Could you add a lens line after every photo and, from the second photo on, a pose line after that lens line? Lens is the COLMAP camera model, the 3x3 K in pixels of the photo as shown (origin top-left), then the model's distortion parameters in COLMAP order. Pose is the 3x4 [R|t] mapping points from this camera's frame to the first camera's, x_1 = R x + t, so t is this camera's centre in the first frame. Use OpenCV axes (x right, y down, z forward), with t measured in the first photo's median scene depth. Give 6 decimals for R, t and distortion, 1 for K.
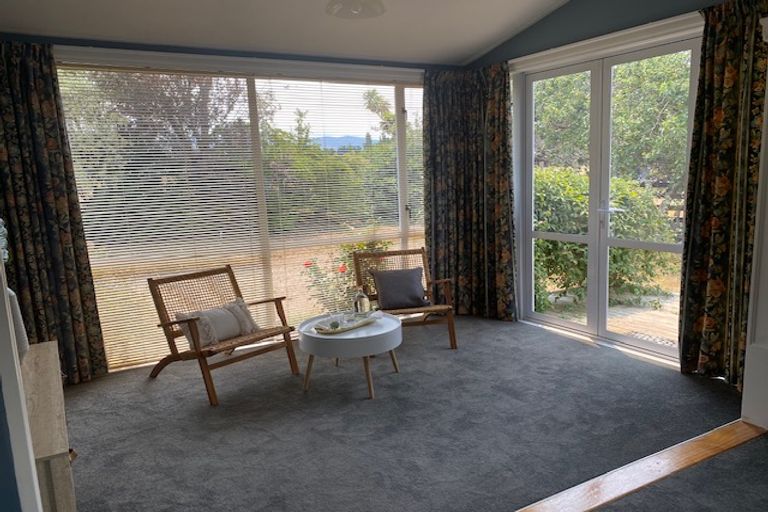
lens RADIAL K [[576.8, 0, 383.5], [0, 576.8, 271.2], [0, 0, 1]] dist [0.078655, -0.084707]
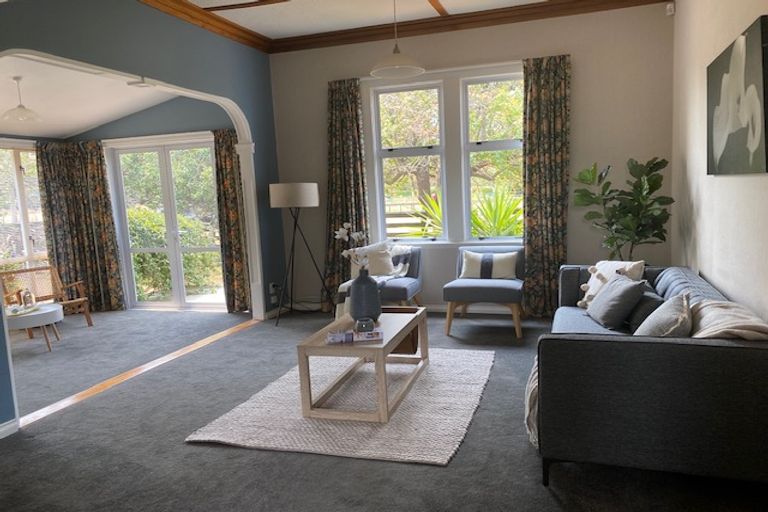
lens RADIAL K [[576.8, 0, 383.5], [0, 576.8, 271.2], [0, 0, 1]] dist [0.078655, -0.084707]
pose [[0.740302, -0.091011, 0.666086, -0.279951], [0.136797, 0.990458, -0.016708, 0.106533], [-0.658210, 0.103487, 0.745688, -0.581553]]
